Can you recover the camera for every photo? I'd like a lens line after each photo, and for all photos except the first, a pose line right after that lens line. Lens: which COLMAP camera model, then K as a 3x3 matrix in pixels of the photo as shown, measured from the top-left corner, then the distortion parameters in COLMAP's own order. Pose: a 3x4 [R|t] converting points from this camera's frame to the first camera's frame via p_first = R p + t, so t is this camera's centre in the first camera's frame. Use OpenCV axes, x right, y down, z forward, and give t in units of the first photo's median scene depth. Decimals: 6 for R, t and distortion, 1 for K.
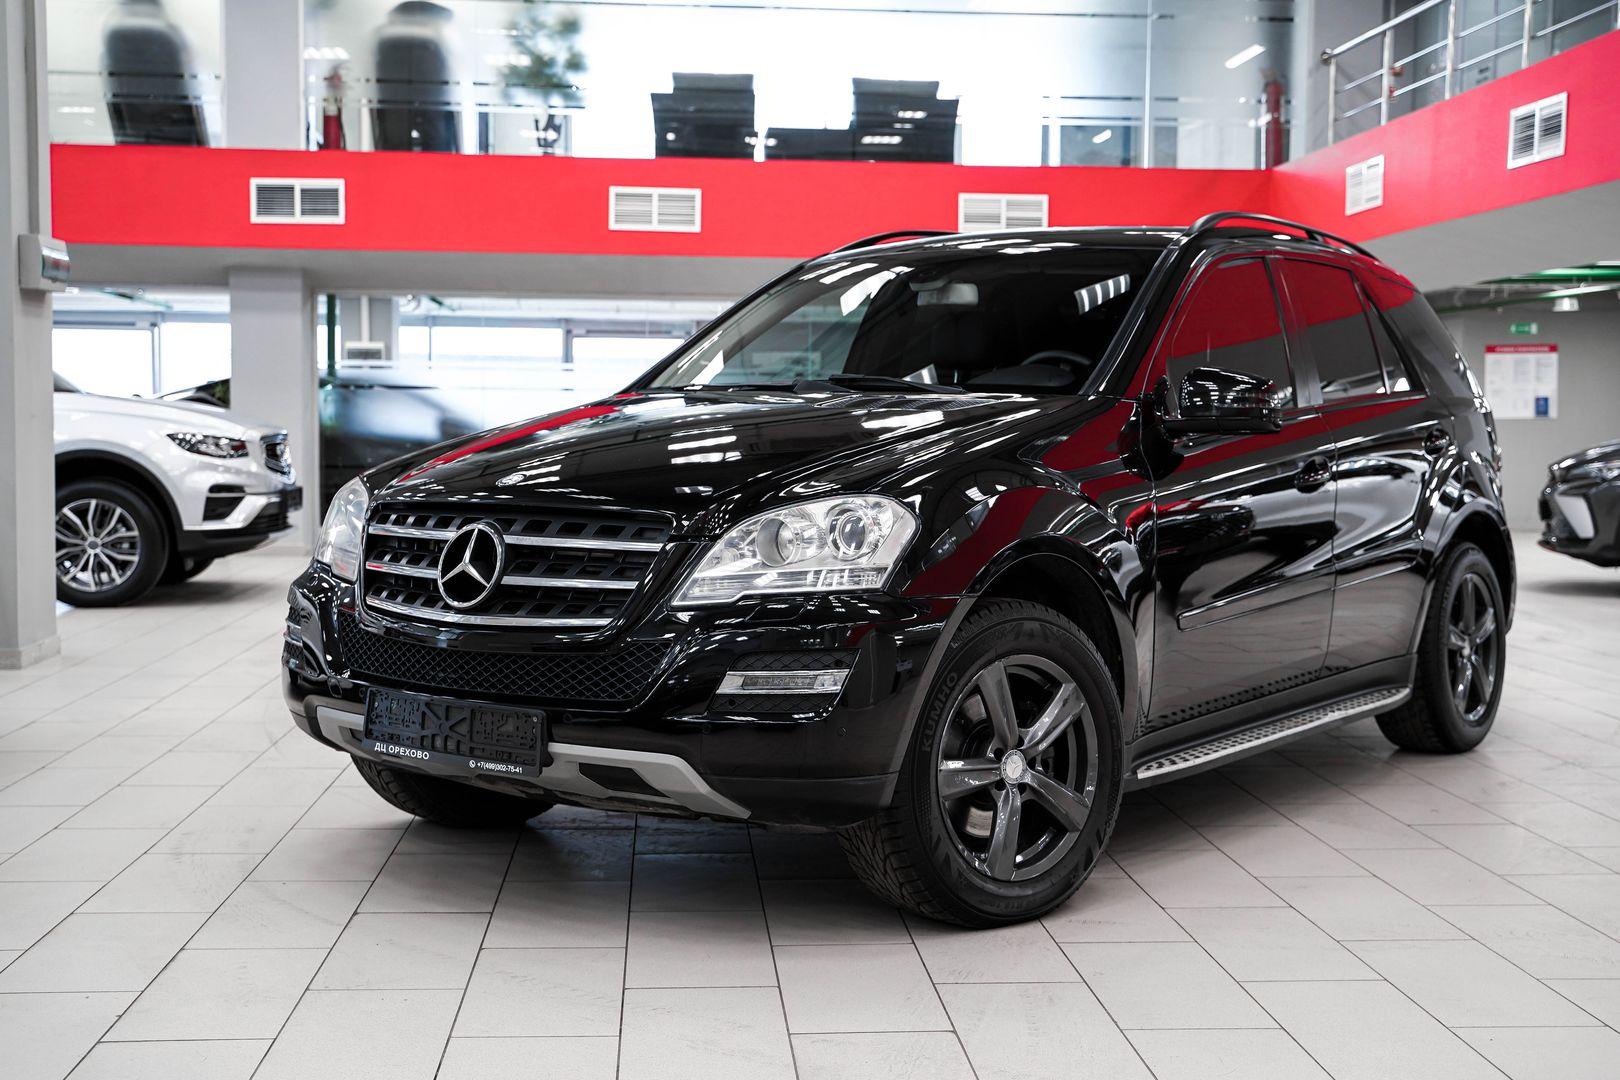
lens RADIAL K [[2035.2, 0, 826.3], [0, 2035.2, 519.1], [0, 0, 1]] dist [0.035348, 0.000000]
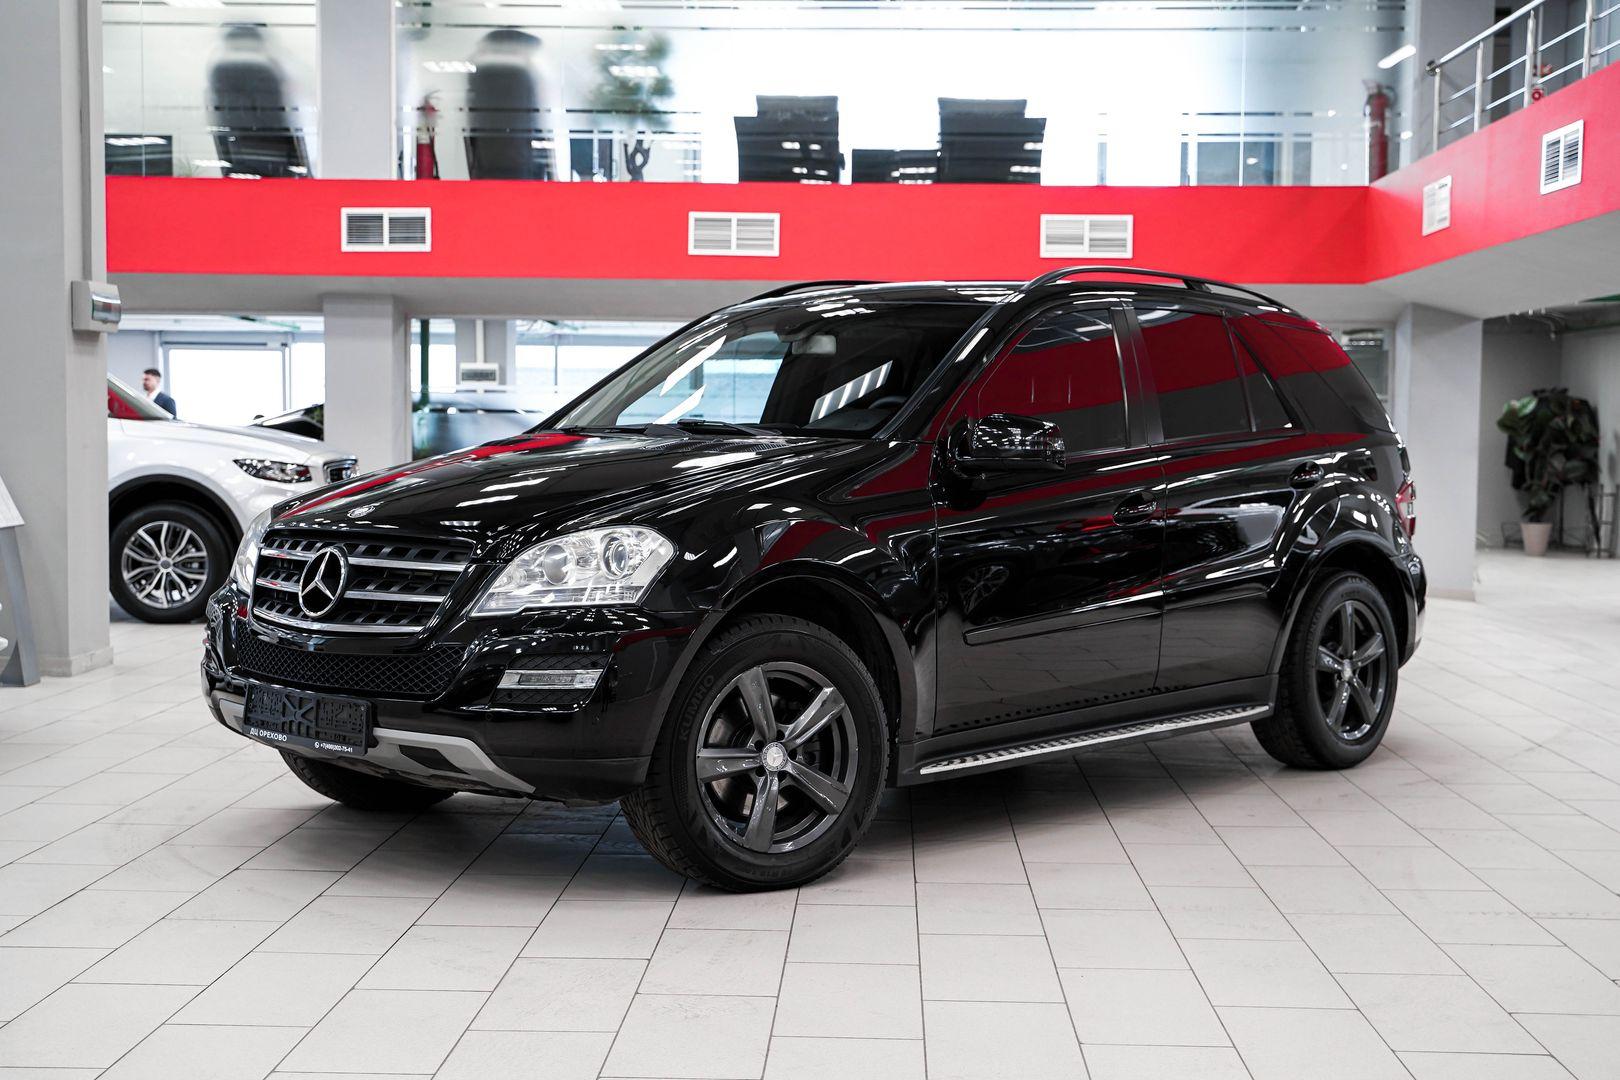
lens RADIAL K [[2132.8, 0, 747.7], [0, 2132.8, 541.0], [0, 0, 1]] dist [0.060188, 0.000000]
pose [[0.993686, 0.006362, -0.112019, 0.171282], [-0.006437, 0.999979, -0.000308, -0.002273], [0.112015, 0.001027, 0.993706, -0.184011]]
